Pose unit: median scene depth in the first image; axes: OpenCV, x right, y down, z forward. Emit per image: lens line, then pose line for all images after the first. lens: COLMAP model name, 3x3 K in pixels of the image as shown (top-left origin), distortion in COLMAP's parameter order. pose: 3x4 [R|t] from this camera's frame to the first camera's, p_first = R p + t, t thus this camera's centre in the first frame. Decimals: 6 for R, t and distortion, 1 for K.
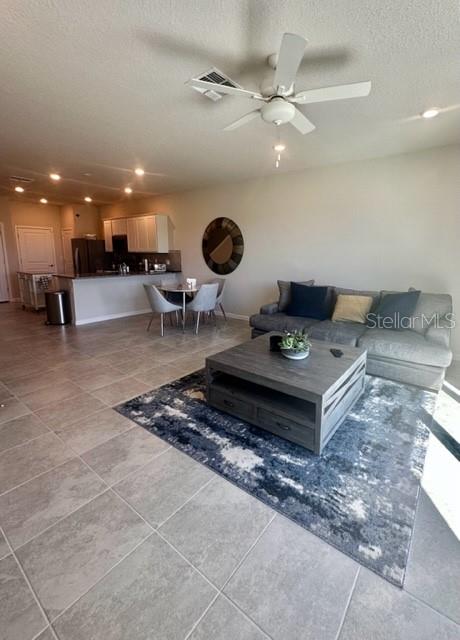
lens RADIAL K [[277.2, 0, 261.2], [0, 277.2, 294.1], [0, 0, 1]] dist [-0.000980, -0.000083]
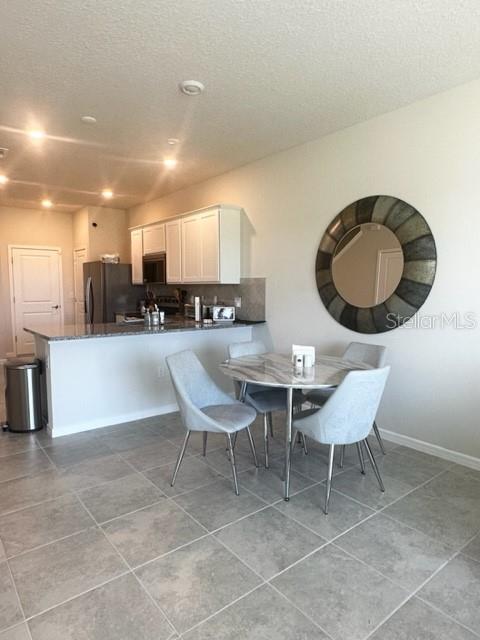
lens RADIAL K [[400.0, 0, 240.3], [0, 400.0, 320.5], [0, 0, 1]] dist [0.001407, 0.000195]
pose [[0.959568, 0.014889, -0.281084, -0.139958], [-0.033234, 0.997608, -0.060612, -0.042946], [0.279509, 0.067503, 0.957767, 0.338750]]
